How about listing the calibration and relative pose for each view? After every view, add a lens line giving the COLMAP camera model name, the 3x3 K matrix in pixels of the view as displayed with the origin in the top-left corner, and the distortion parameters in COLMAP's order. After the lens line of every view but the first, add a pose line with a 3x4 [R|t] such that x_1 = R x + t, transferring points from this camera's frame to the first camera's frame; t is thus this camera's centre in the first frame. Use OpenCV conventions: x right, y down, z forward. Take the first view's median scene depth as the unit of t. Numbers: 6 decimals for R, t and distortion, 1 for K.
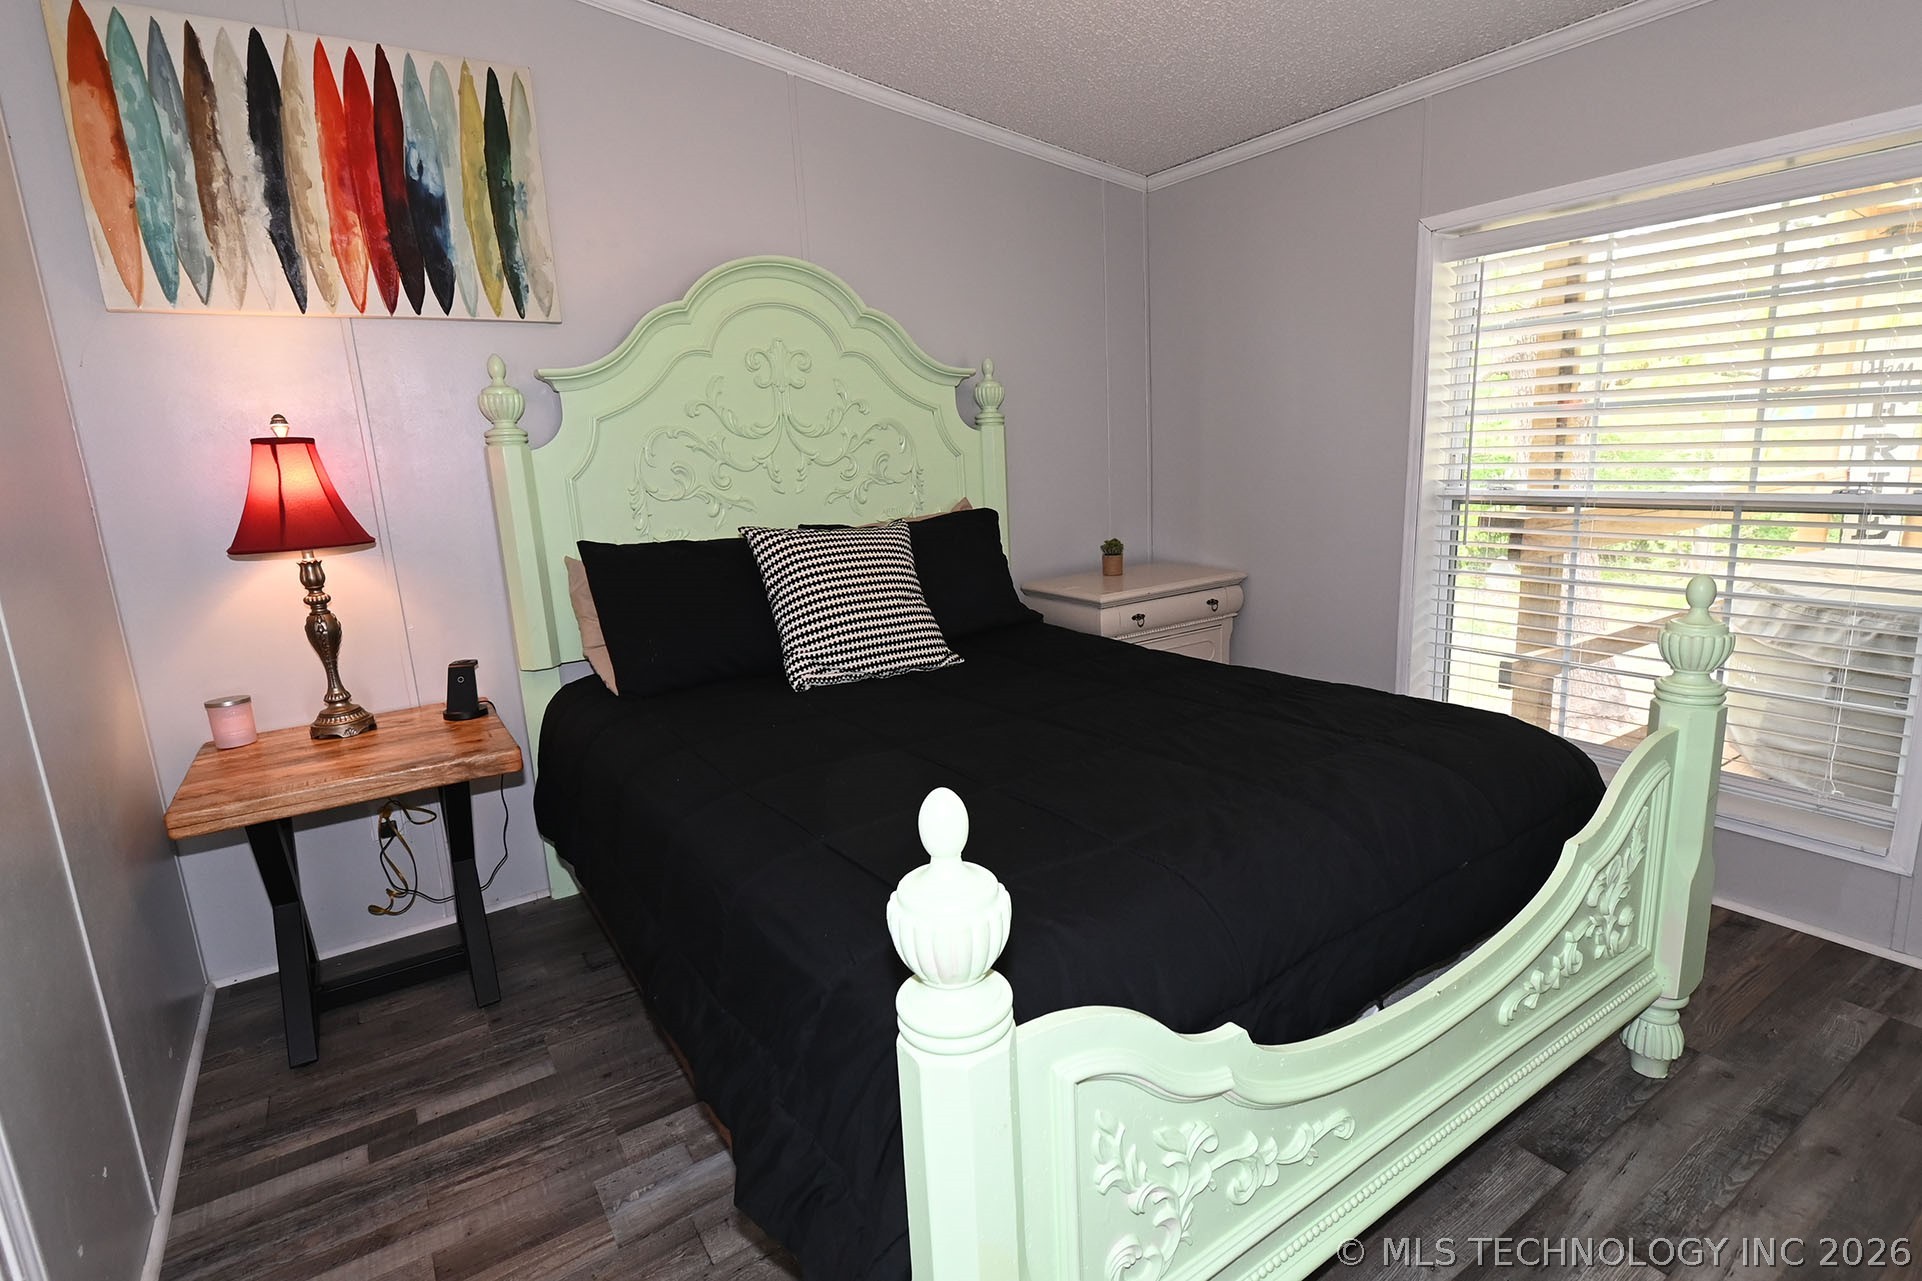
lens RADIAL K [[969.8, 0, 973.2], [0, 969.8, 639.5], [0, 0, 1]] dist [0.000012, -0.001934]
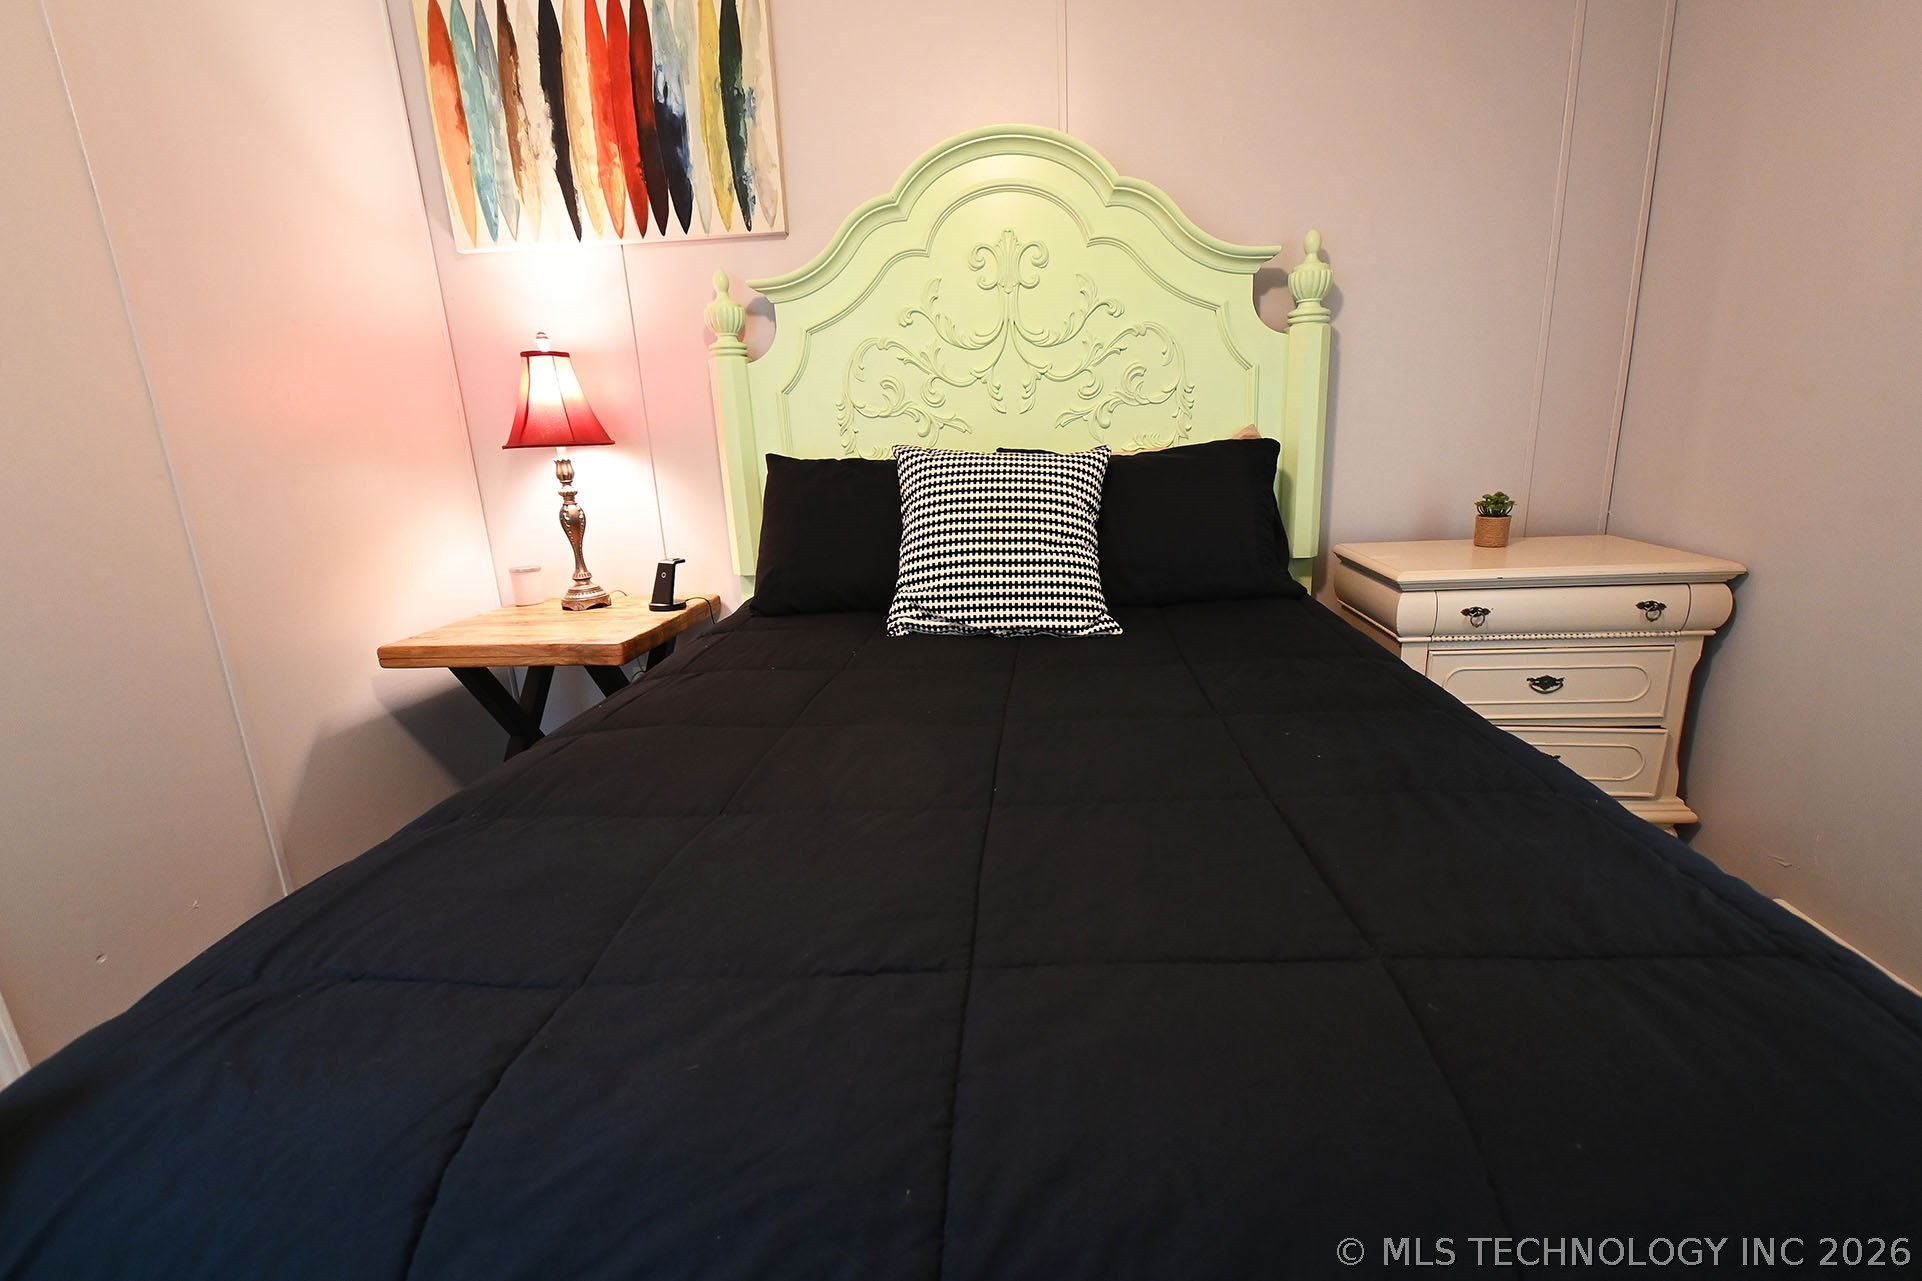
lens RADIAL K [[856.0, 0, 973.0], [0, 856.0, 639.0], [0, 0, 1]] dist [0.012363, -0.005477]
pose [[0.777389, 0.166551, -0.606570, 0.346583], [-0.120346, 0.985877, 0.116462, -0.042125], [0.617400, -0.017538, 0.786454, 0.436062]]
